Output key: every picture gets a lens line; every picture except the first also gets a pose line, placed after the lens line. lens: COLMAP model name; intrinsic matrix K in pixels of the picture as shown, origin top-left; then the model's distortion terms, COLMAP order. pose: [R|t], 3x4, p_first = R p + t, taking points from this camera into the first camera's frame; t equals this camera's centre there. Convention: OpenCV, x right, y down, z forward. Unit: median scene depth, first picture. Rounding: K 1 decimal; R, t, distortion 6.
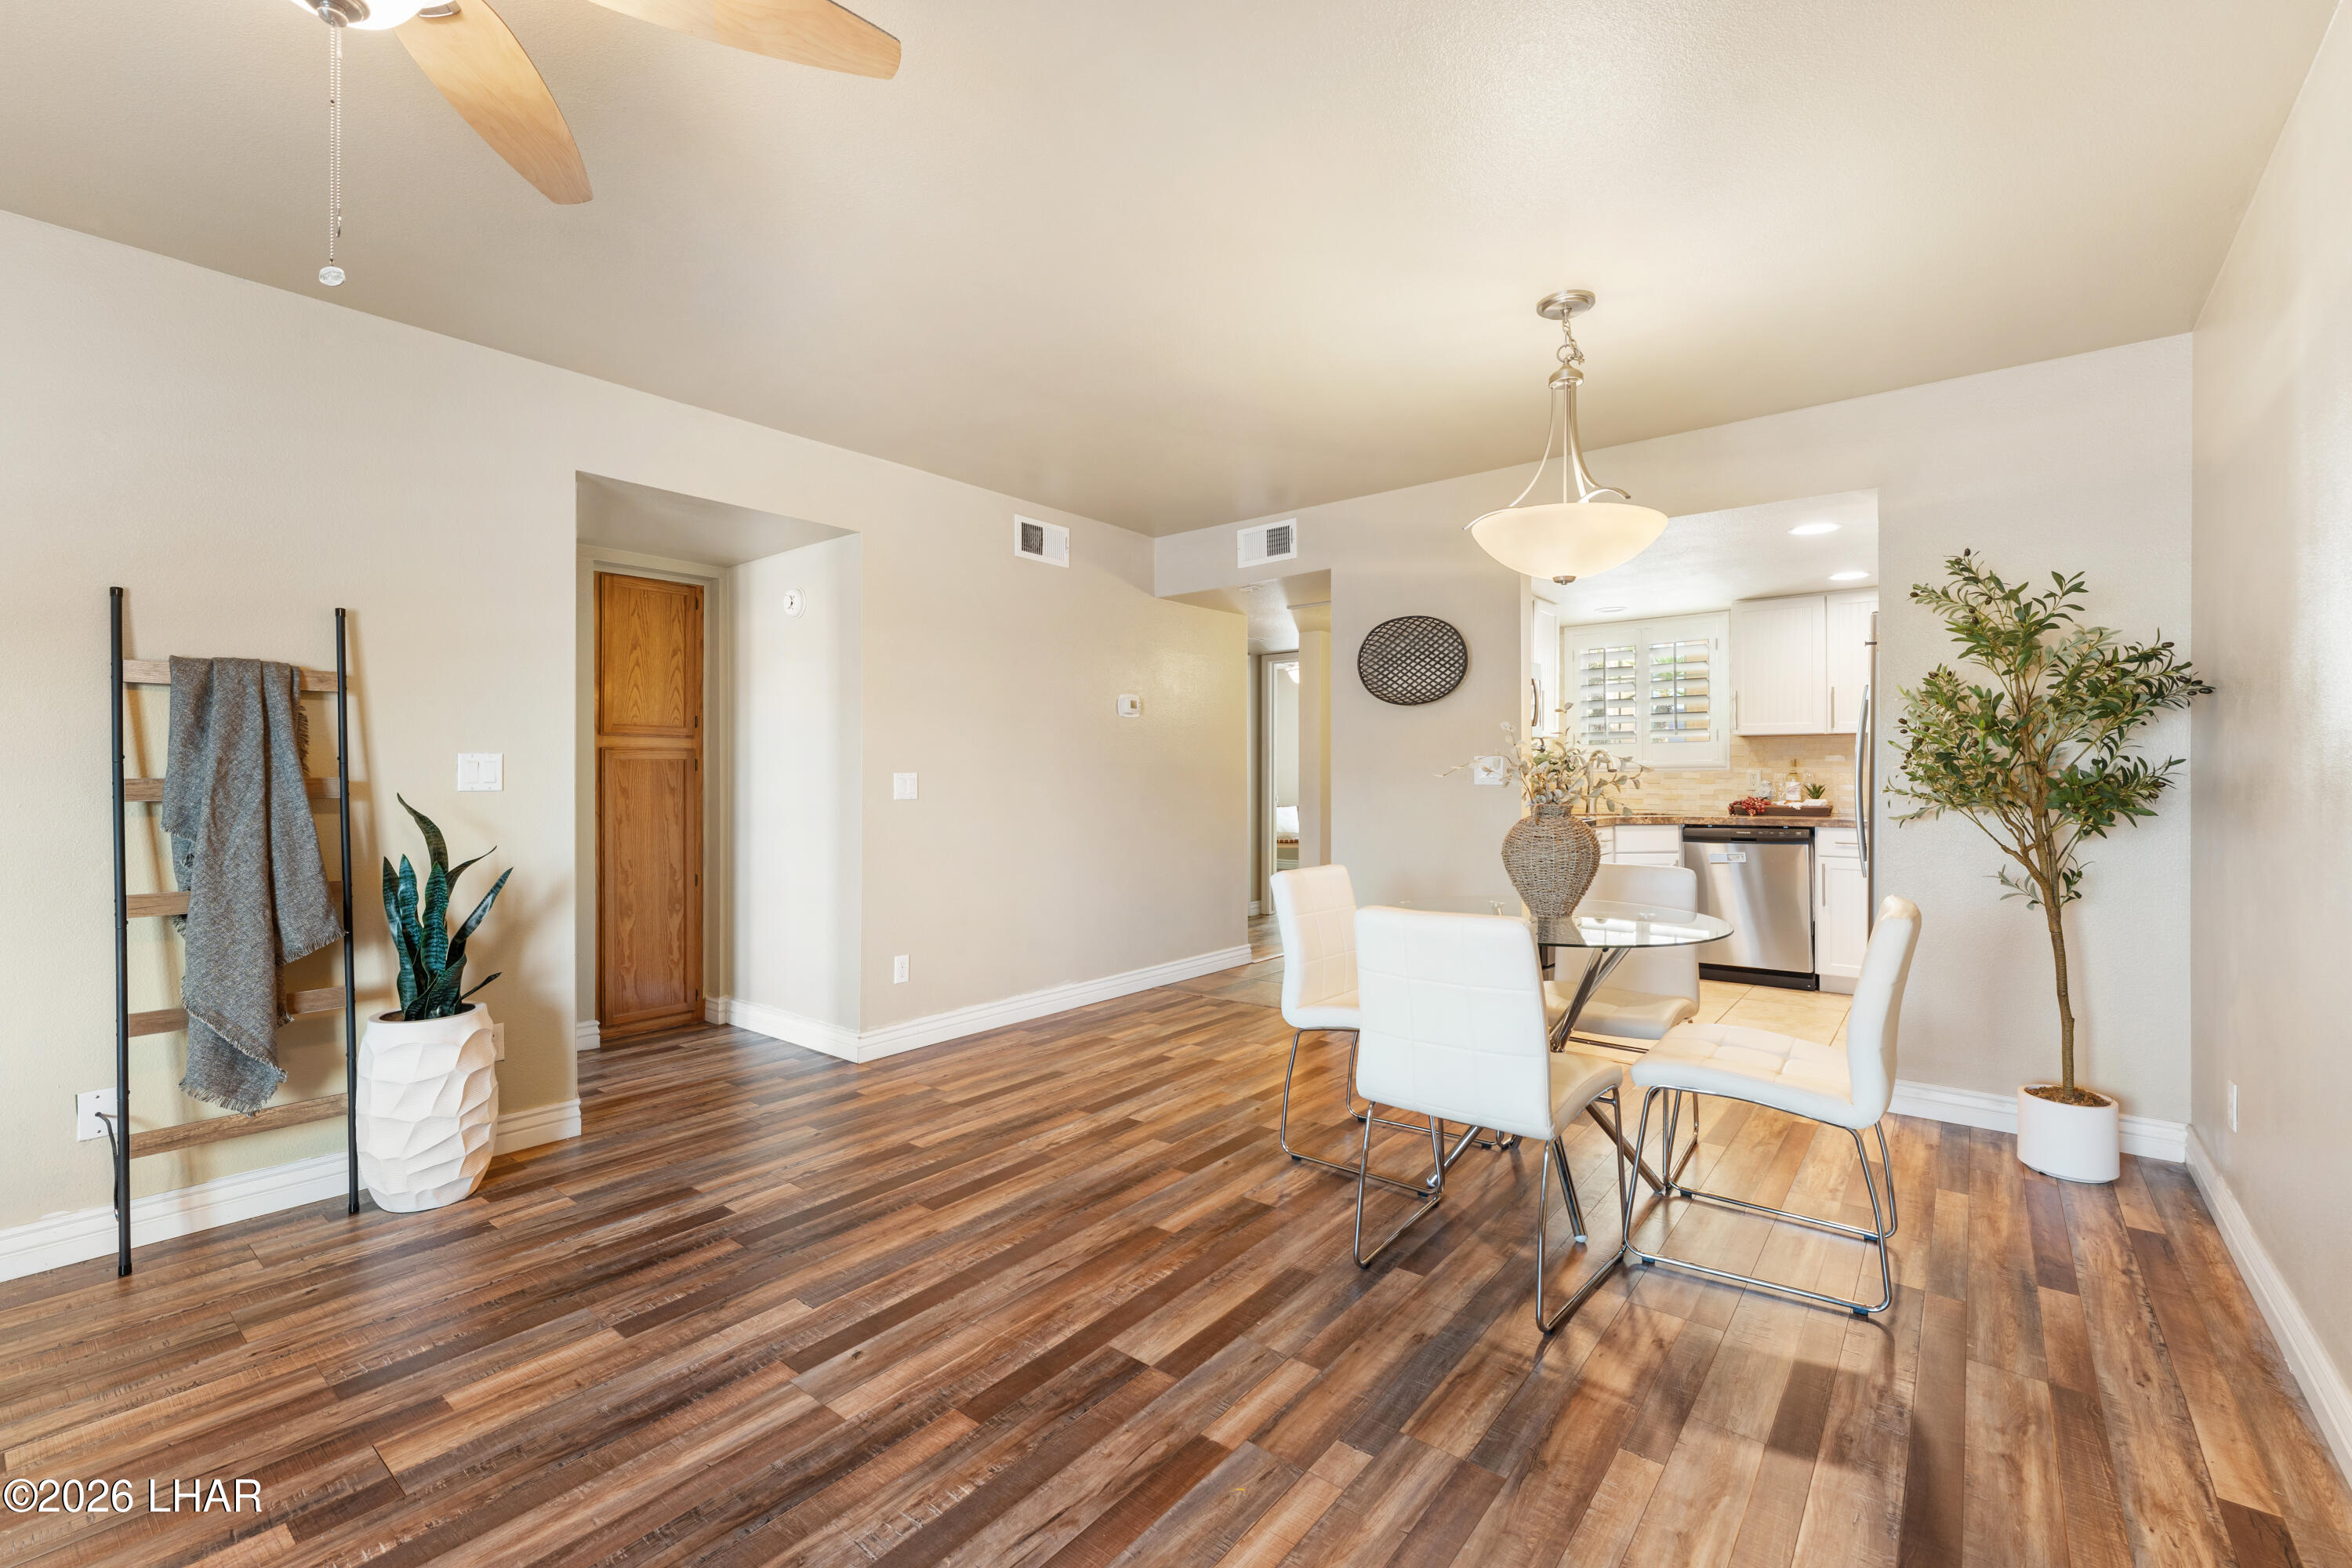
lens RADIAL K [[1003.3, 0, 1176.0], [0, 1003.3, 784.0], [0, 0, 1]] dist [0.000646, 0.000246]
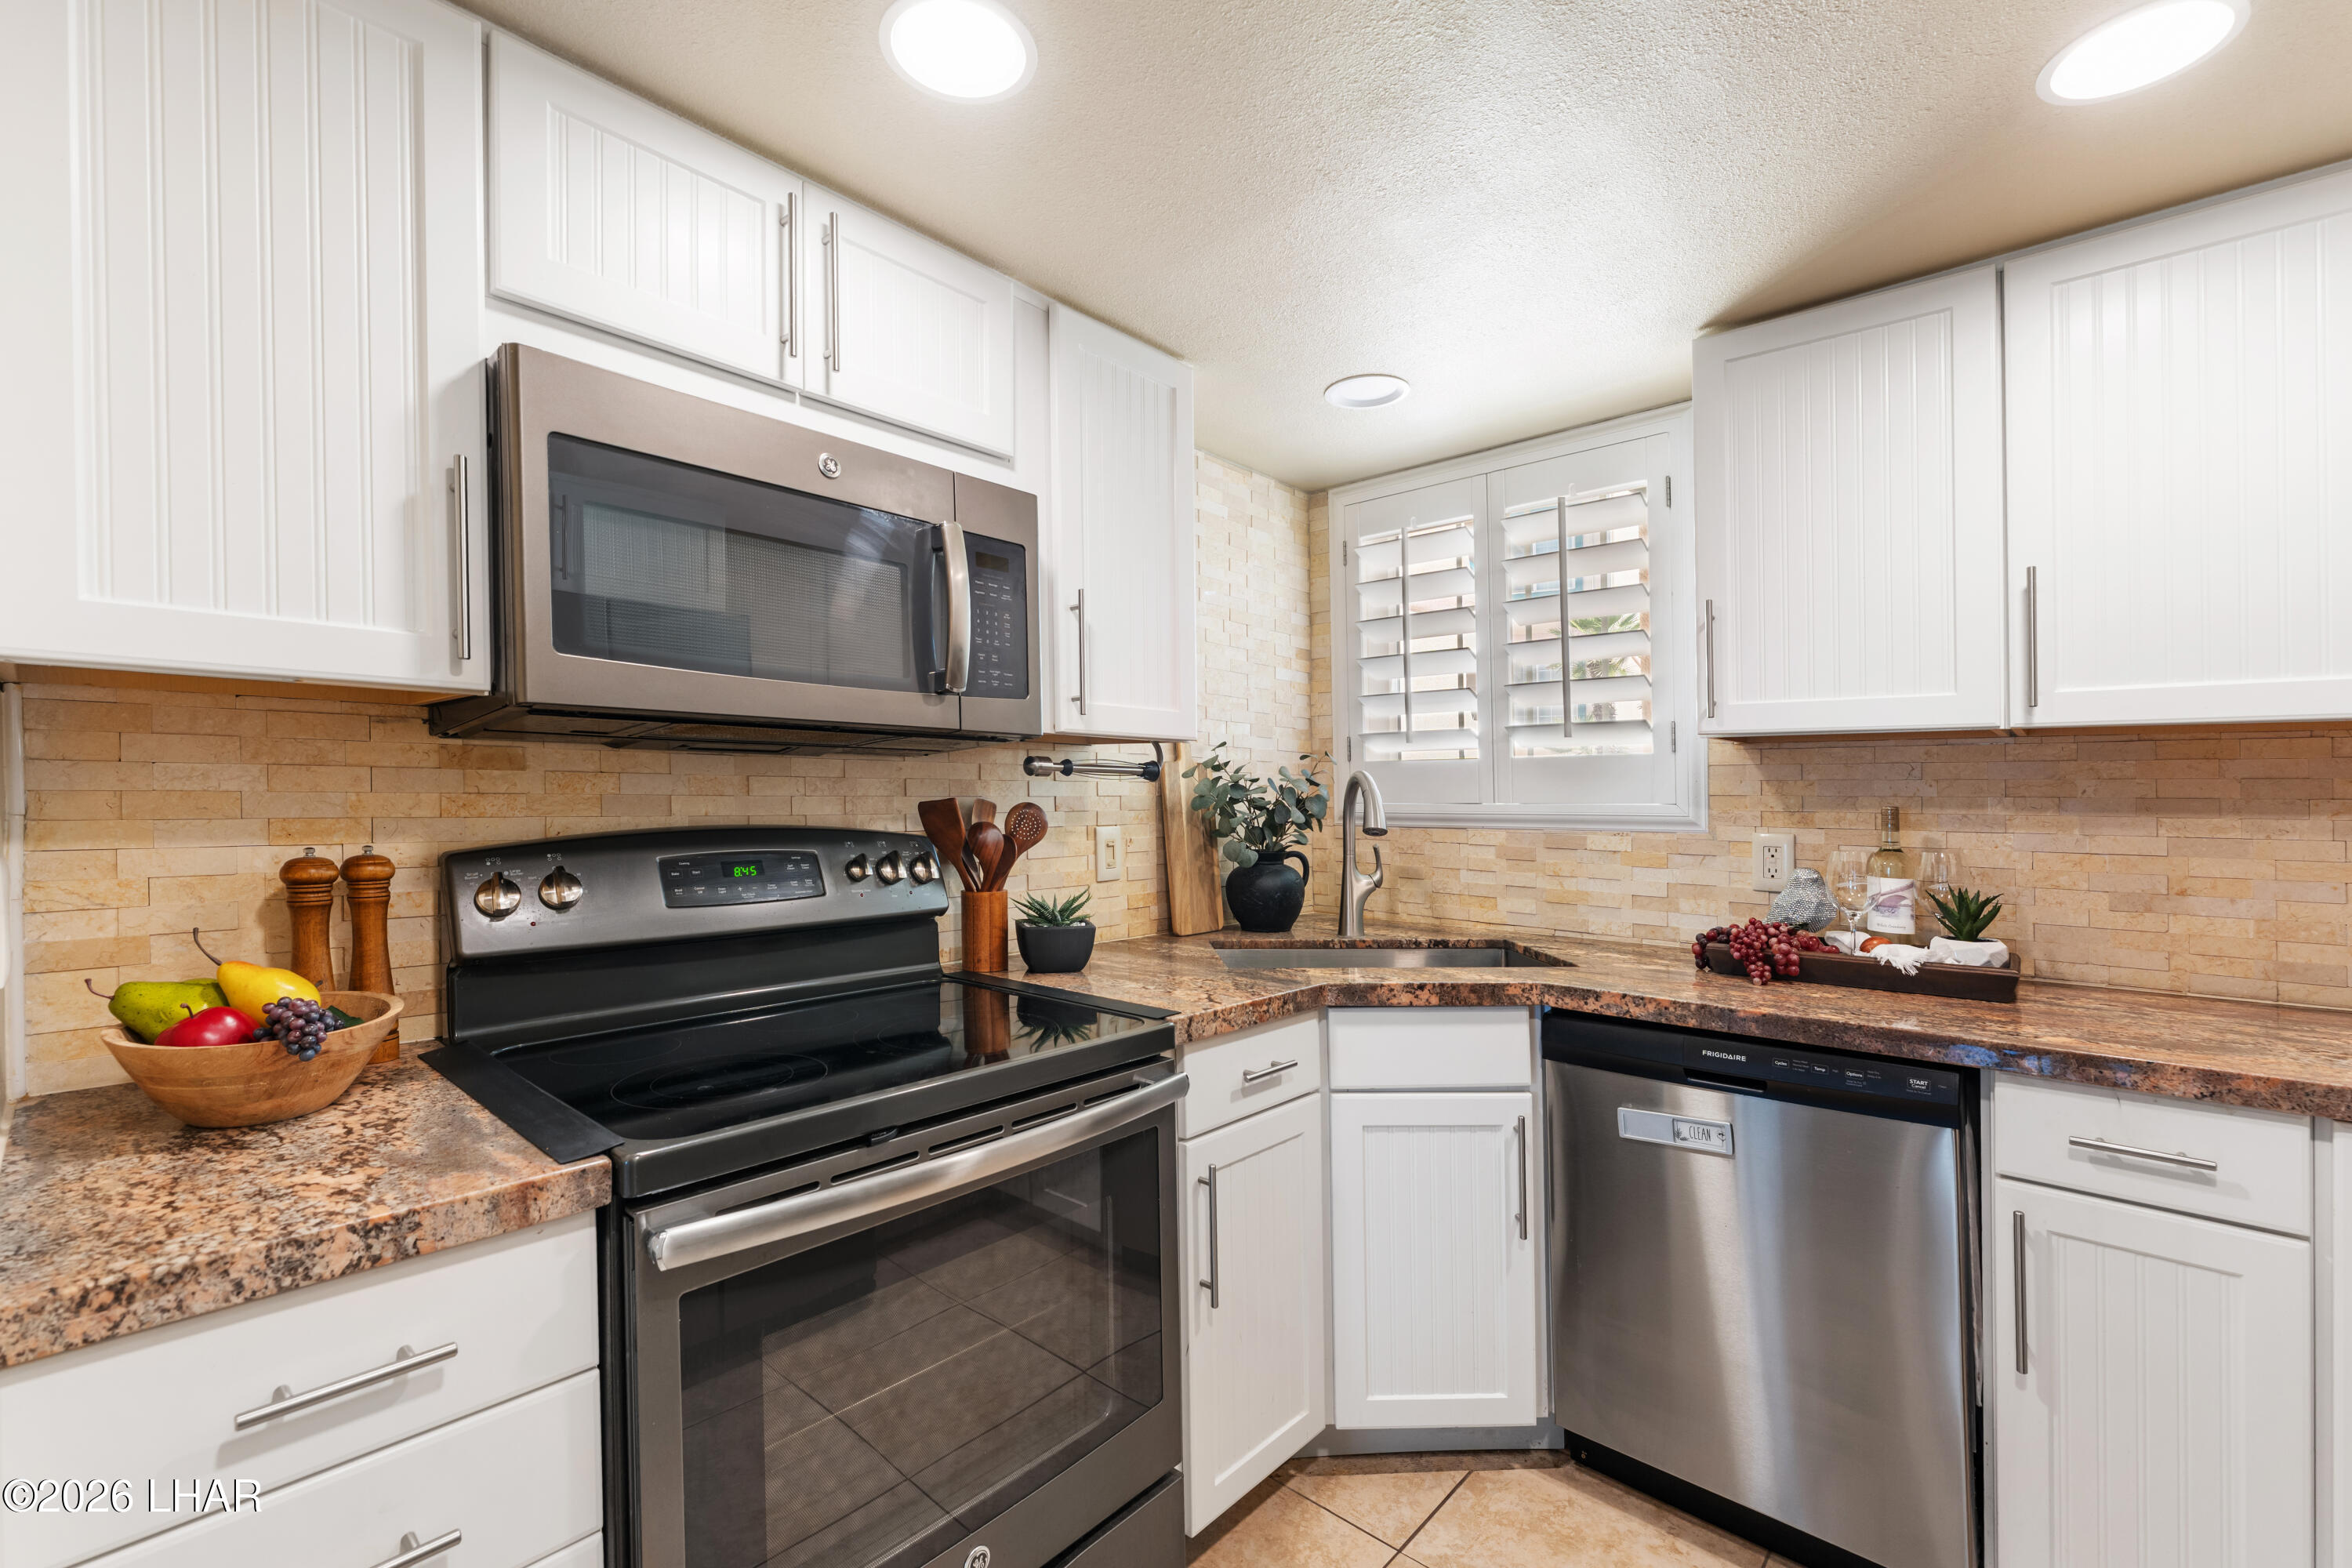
lens RADIAL K [[994.2, 0, 1173.5], [0, 994.2, 809.5], [0, 0, 1]] dist [0.001828, 0.000268]
pose [[0.998435, 0.003880, -0.055792, 0.397592], [-0.003518, 0.999972, 0.006593, -0.025318], [0.055816, -0.006386, 0.998421, 0.659698]]
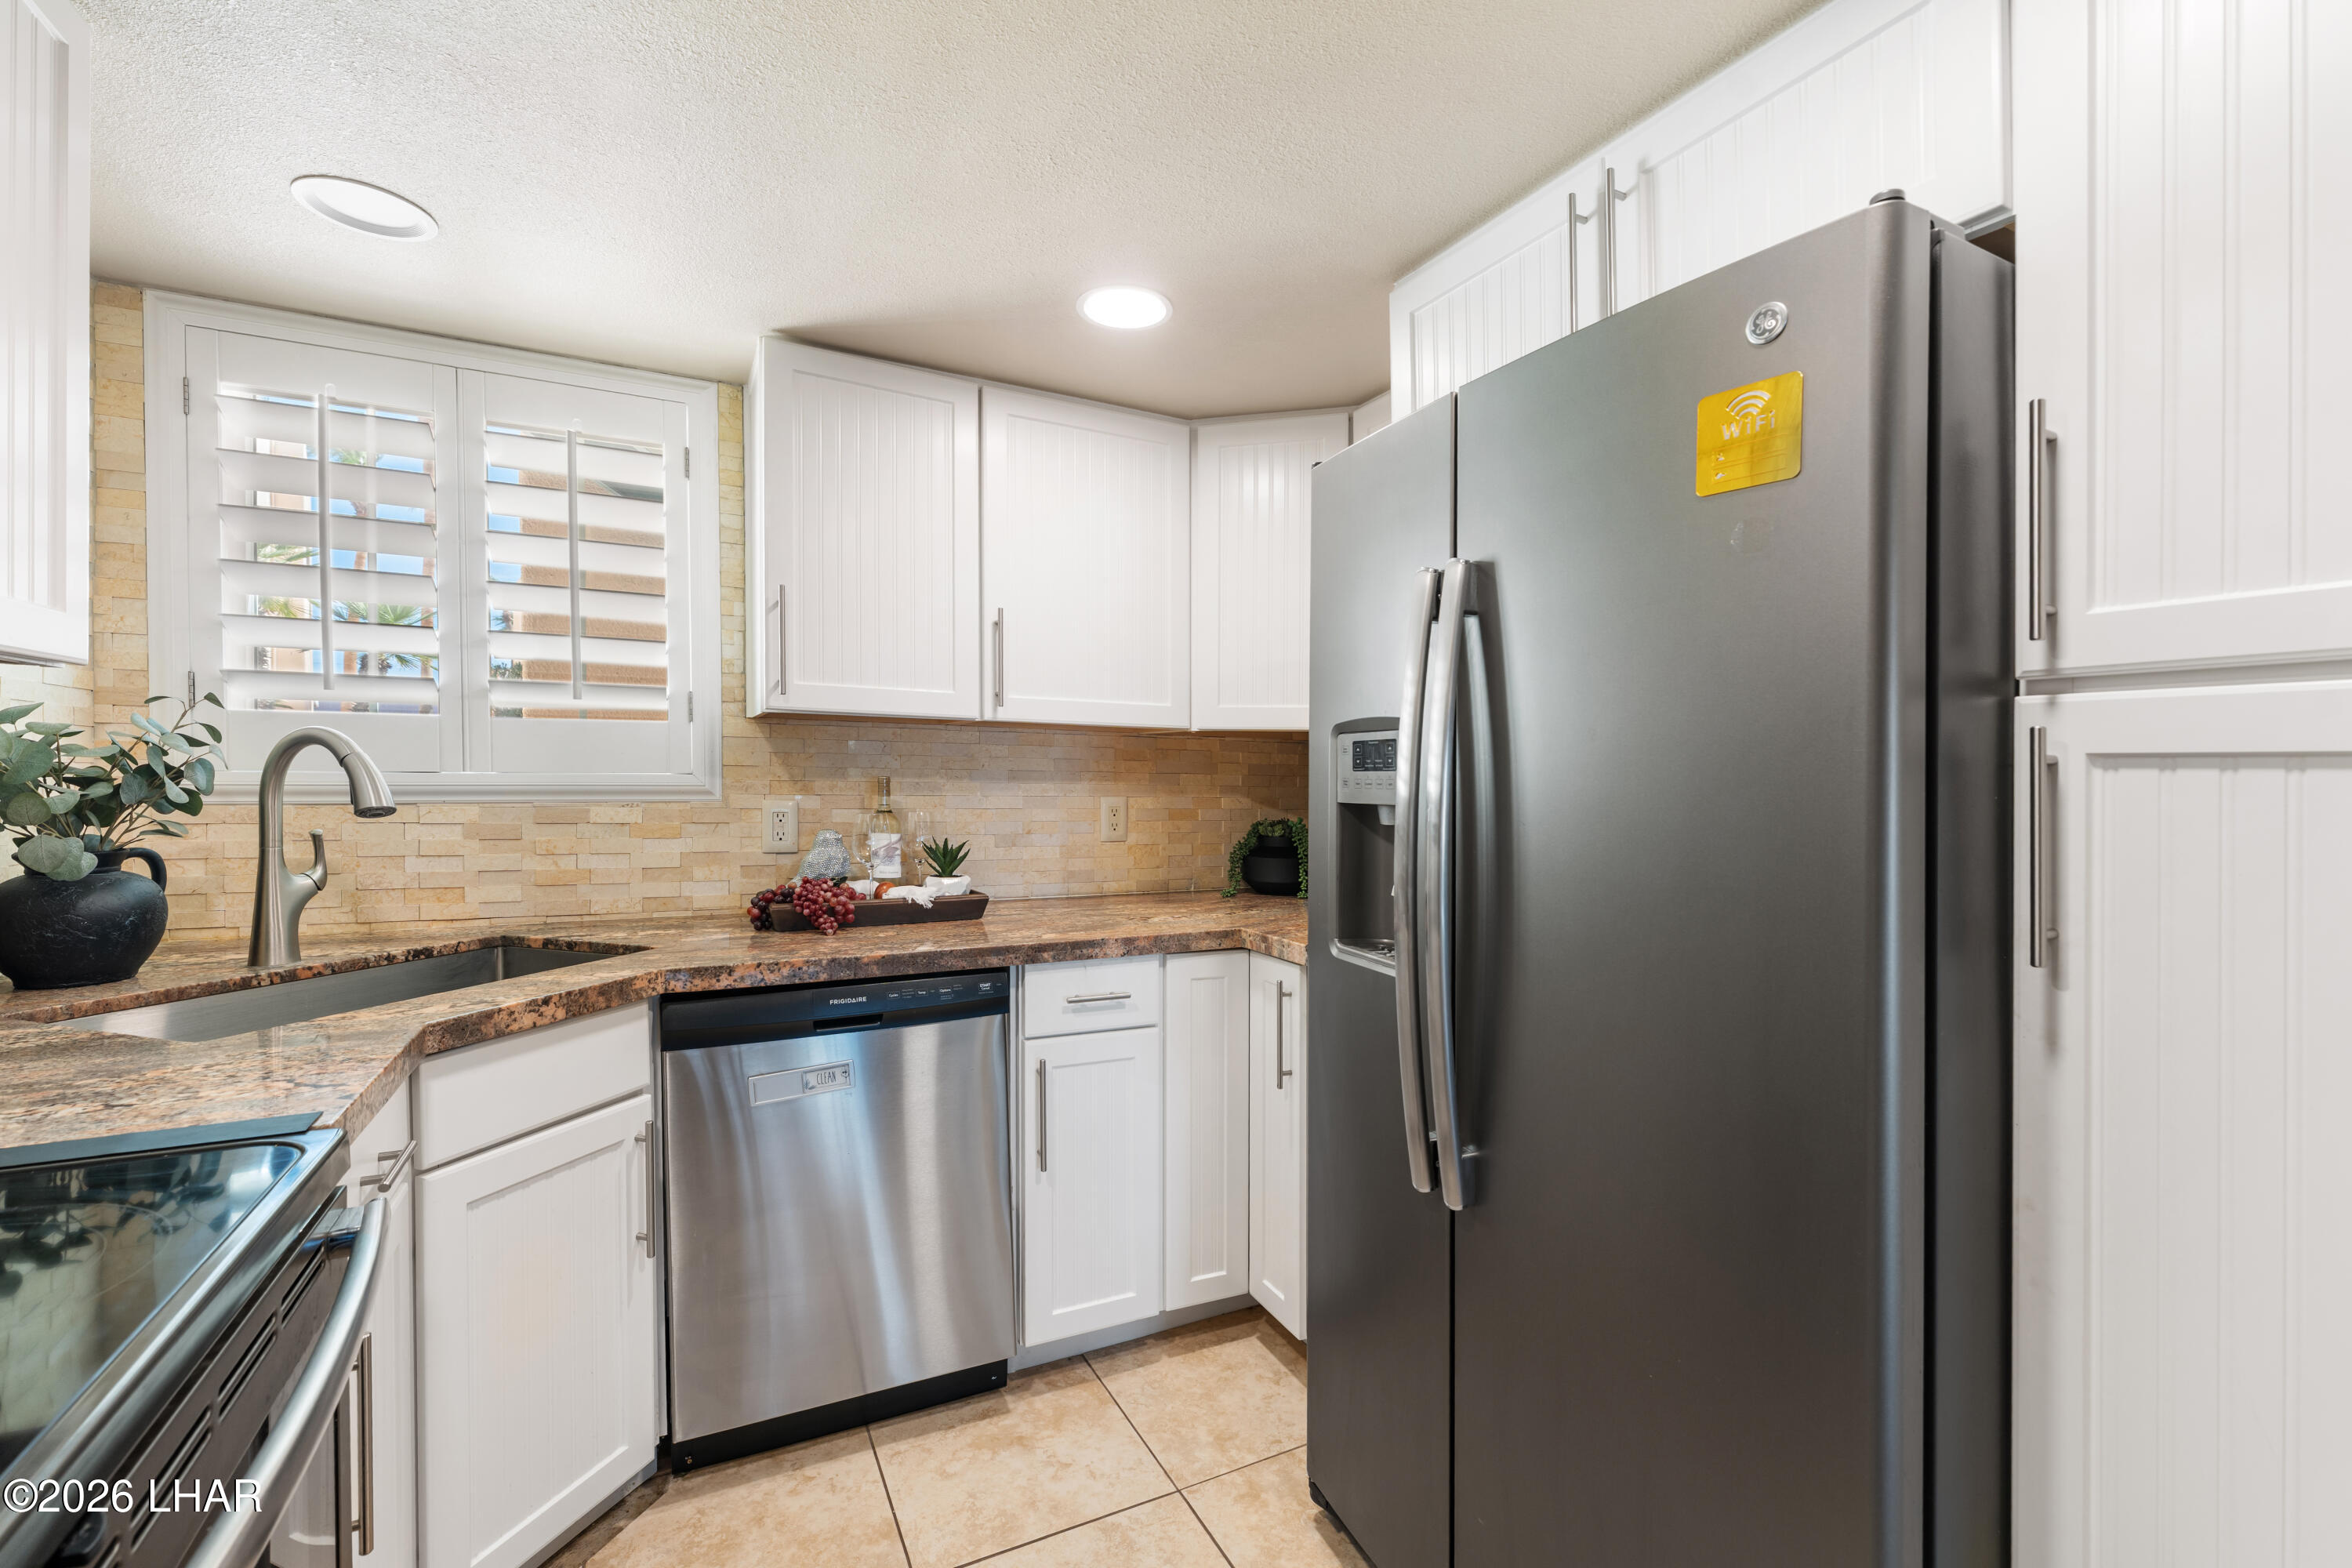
lens RADIAL K [[985.9, 0, 1137.4], [0, 985.9, 766.9], [0, 0, 1]] dist [-0.001172, -0.000080]
pose [[0.422477, 0.011033, 0.906307, 0.293749], [-0.005410, 0.999939, -0.009651, -0.025439], [-0.906358, -0.000826, 0.422511, 0.735646]]
